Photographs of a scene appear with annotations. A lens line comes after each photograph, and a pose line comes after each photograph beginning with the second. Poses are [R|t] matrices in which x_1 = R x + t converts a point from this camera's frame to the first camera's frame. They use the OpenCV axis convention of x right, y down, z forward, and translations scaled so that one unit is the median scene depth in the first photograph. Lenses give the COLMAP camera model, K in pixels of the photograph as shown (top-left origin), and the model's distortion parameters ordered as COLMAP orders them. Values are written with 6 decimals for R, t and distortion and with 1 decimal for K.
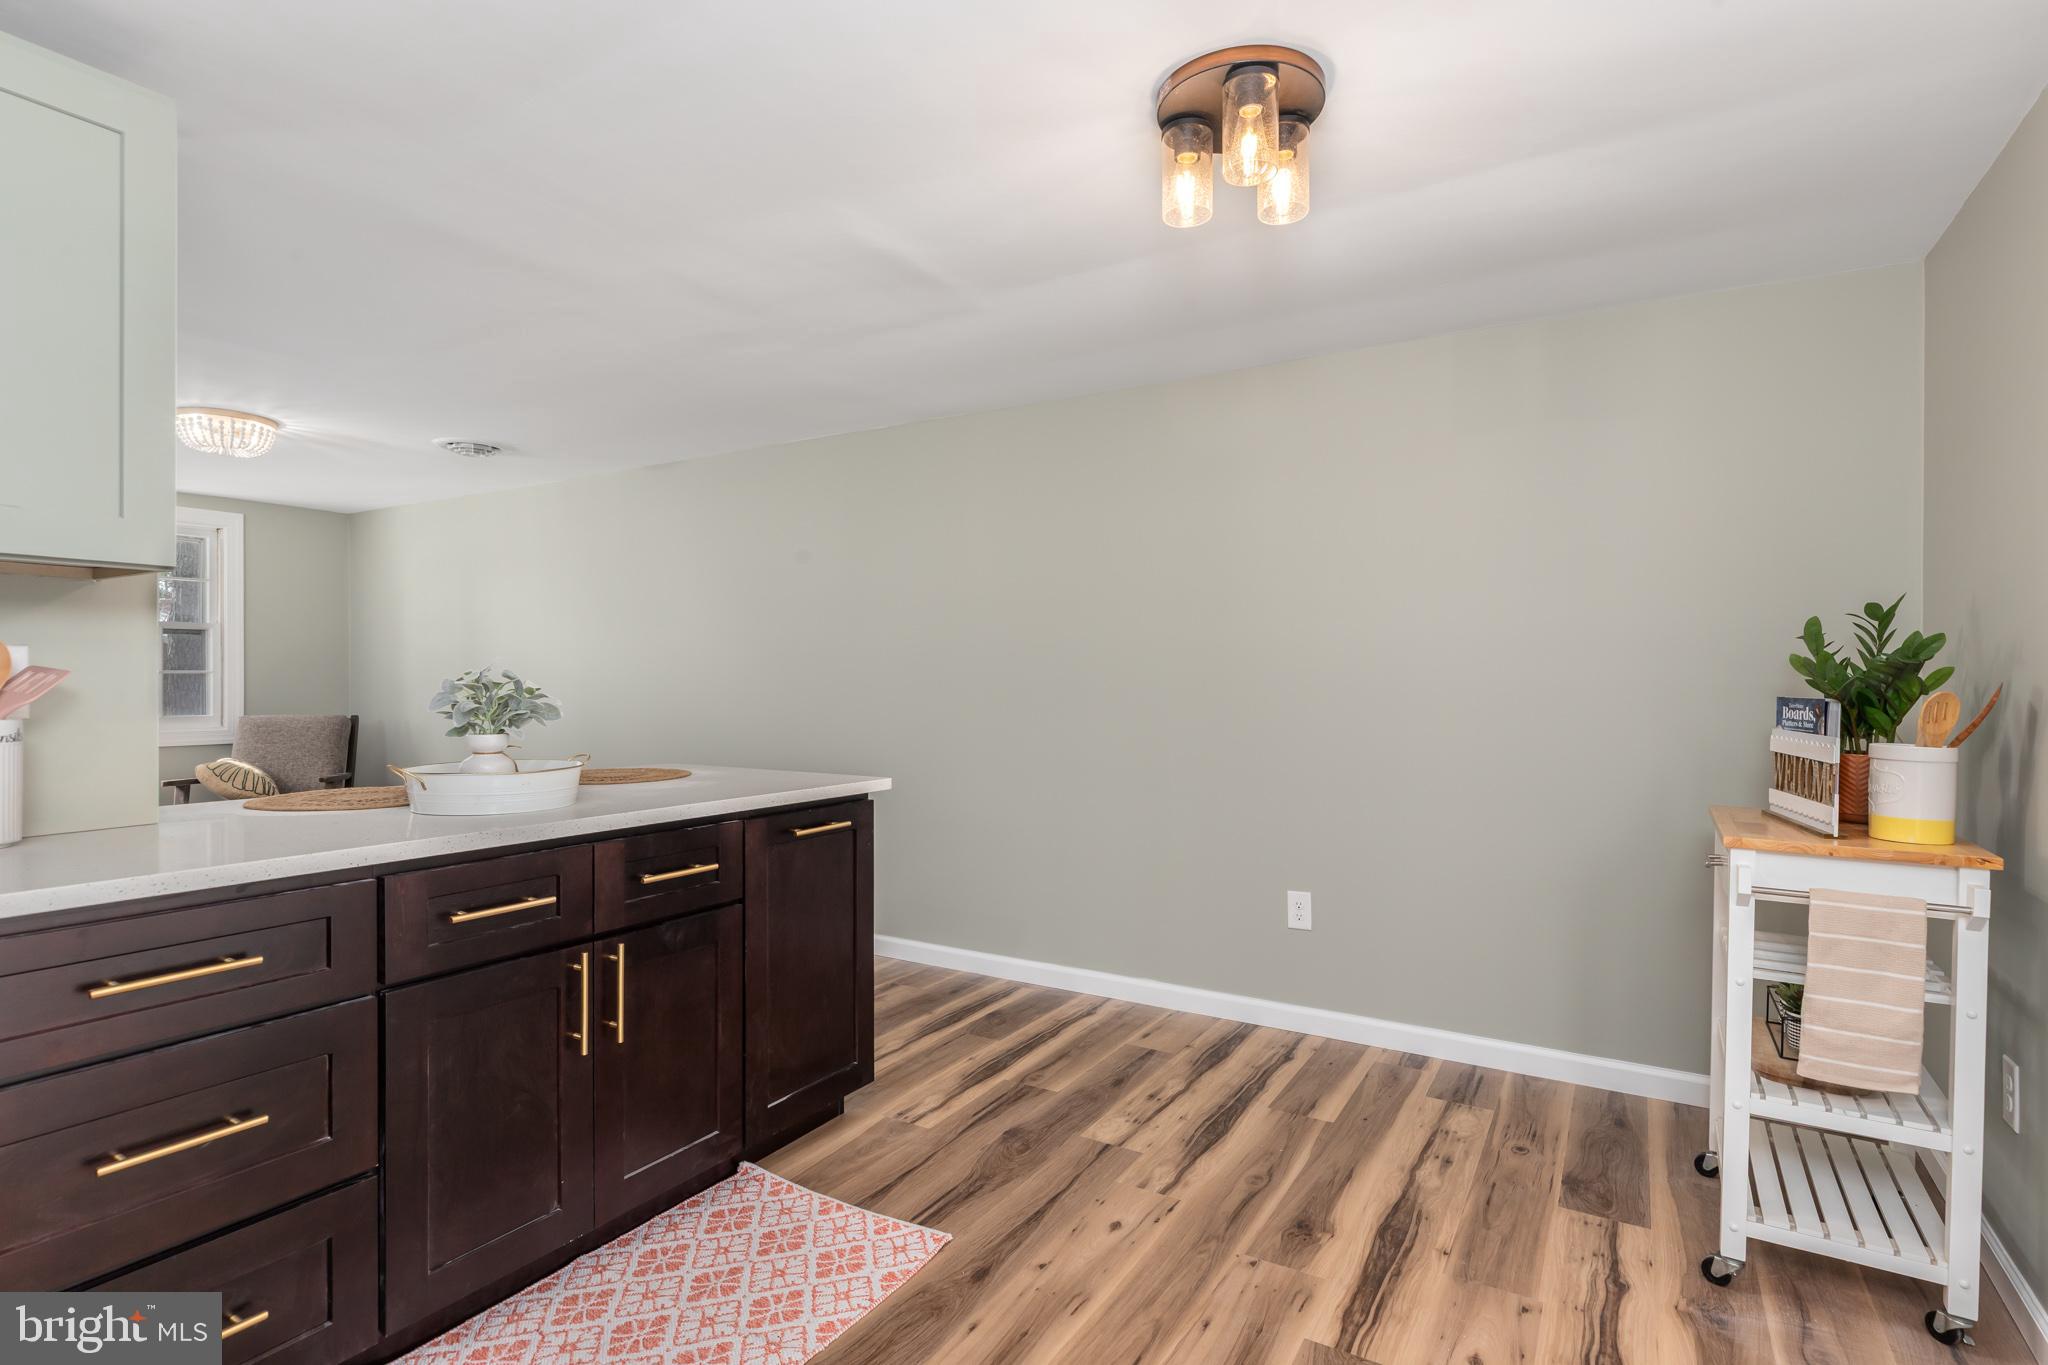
lens RADIAL K [[1007.5, 0, 1023.9], [0, 1007.5, 684.1], [0, 0, 1]] dist [-0.007014, -0.000993]
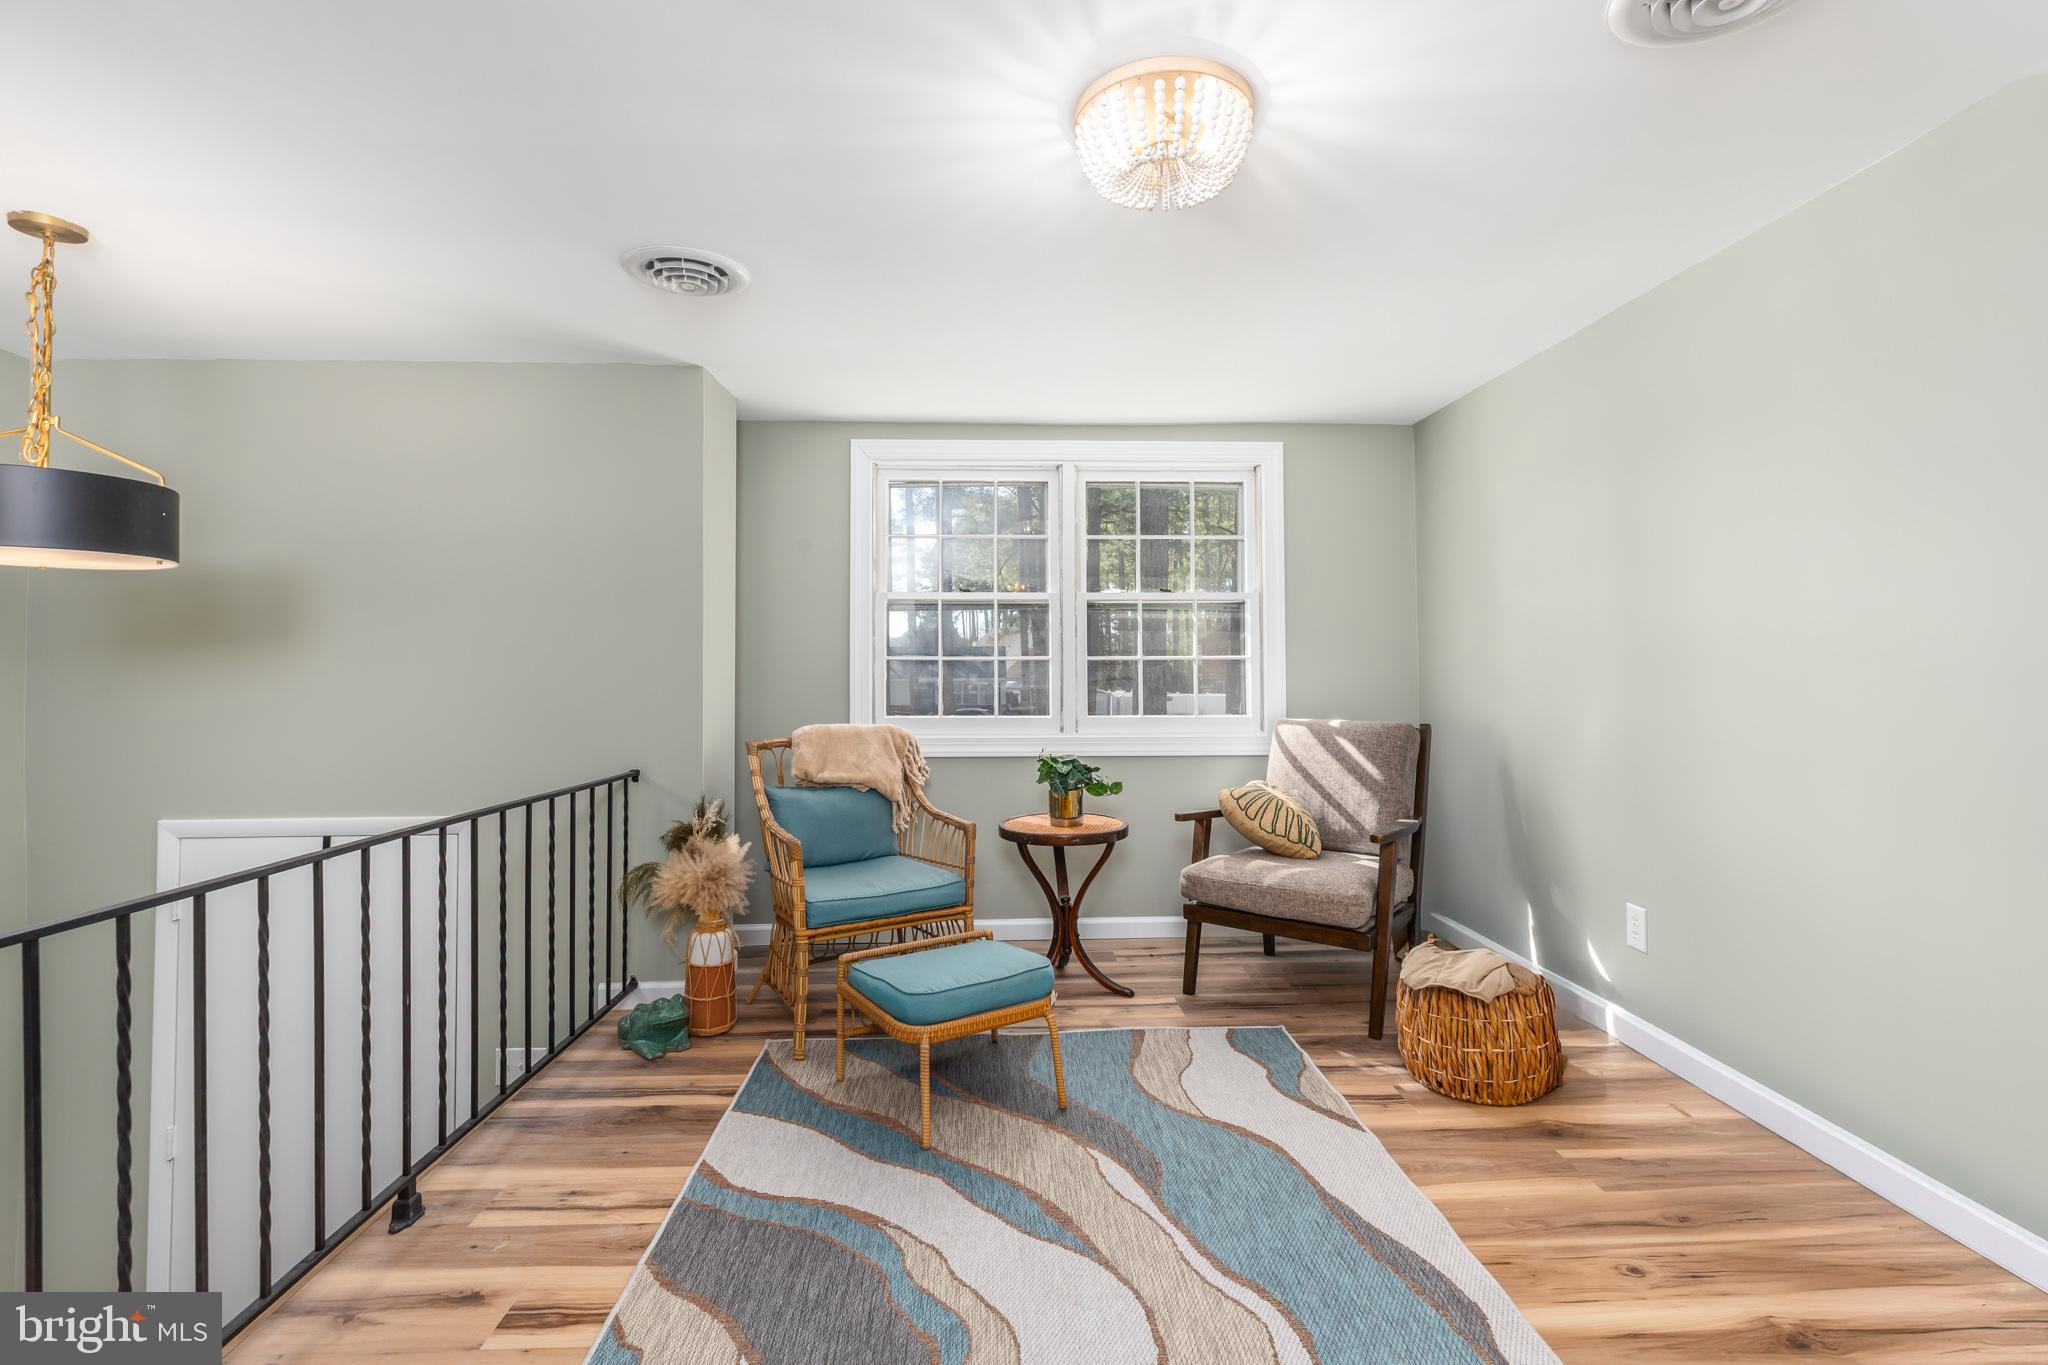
lens RADIAL K [[925.7, 0, 1028.7], [0, 925.7, 649.1], [0, 0, 1]] dist [0.009783, -0.001744]
pose [[0.543211, -0.018271, -0.839397, -0.318198], [-0.000532, 0.999756, -0.022105, -0.003351], [0.839596, 0.012454, 0.543069, 0.483656]]
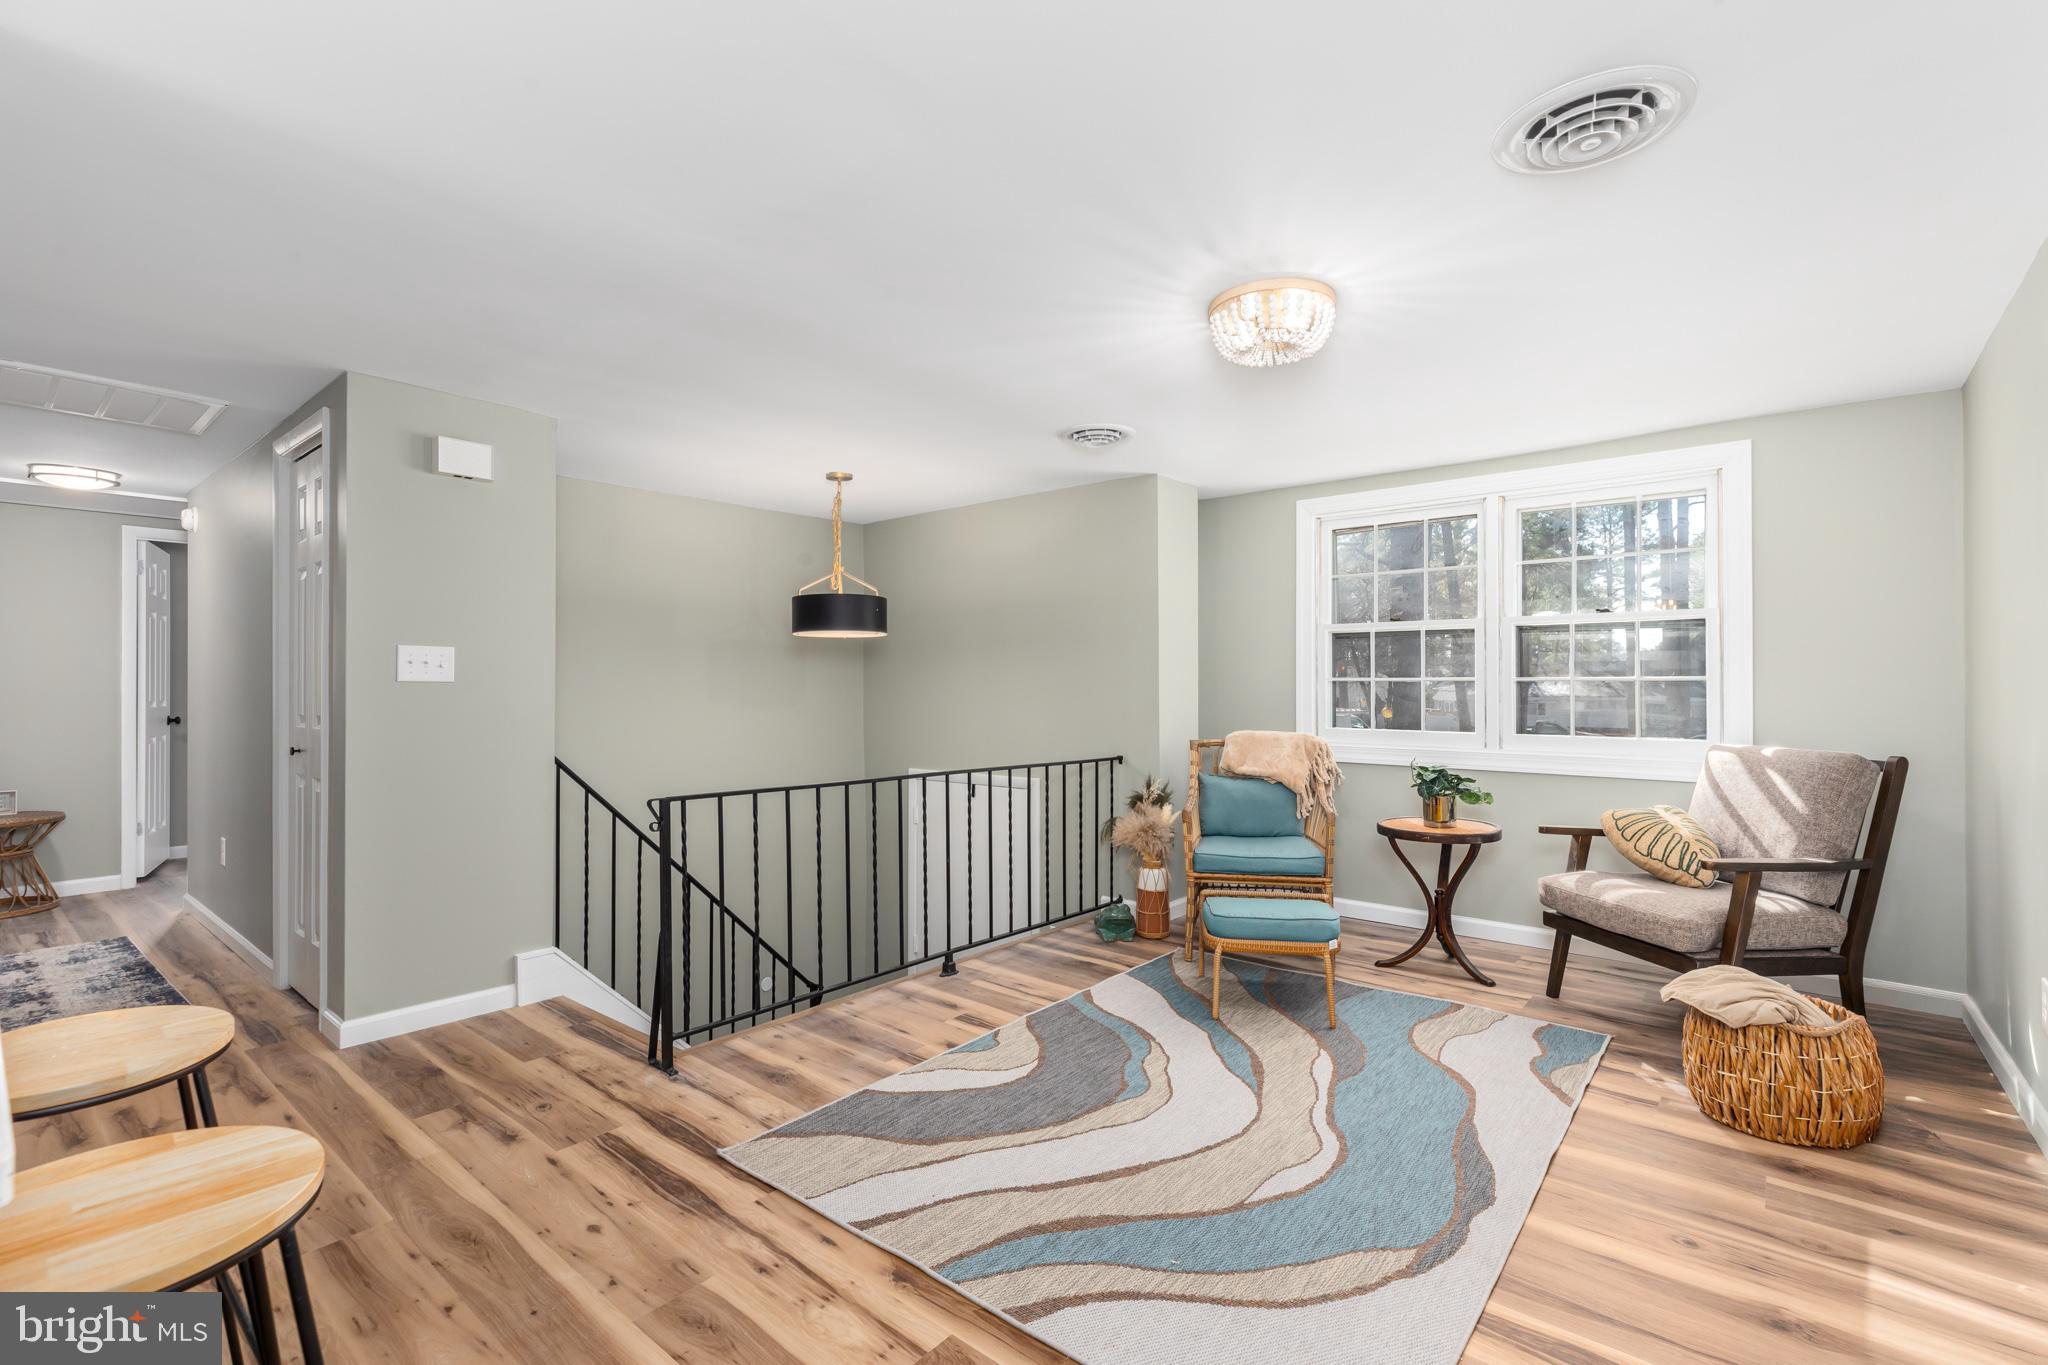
lens RADIAL K [[925.7, 0, 1033.0], [0, 925.7, 677.1], [0, 0, 1]] dist [0.009783, -0.001744]
pose [[-0.161530, -0.009003, -0.986827, -0.099326], [-0.005024, 0.999953, -0.008300, -0.005099], [0.986855, 0.003617, -0.161568, 0.641359]]
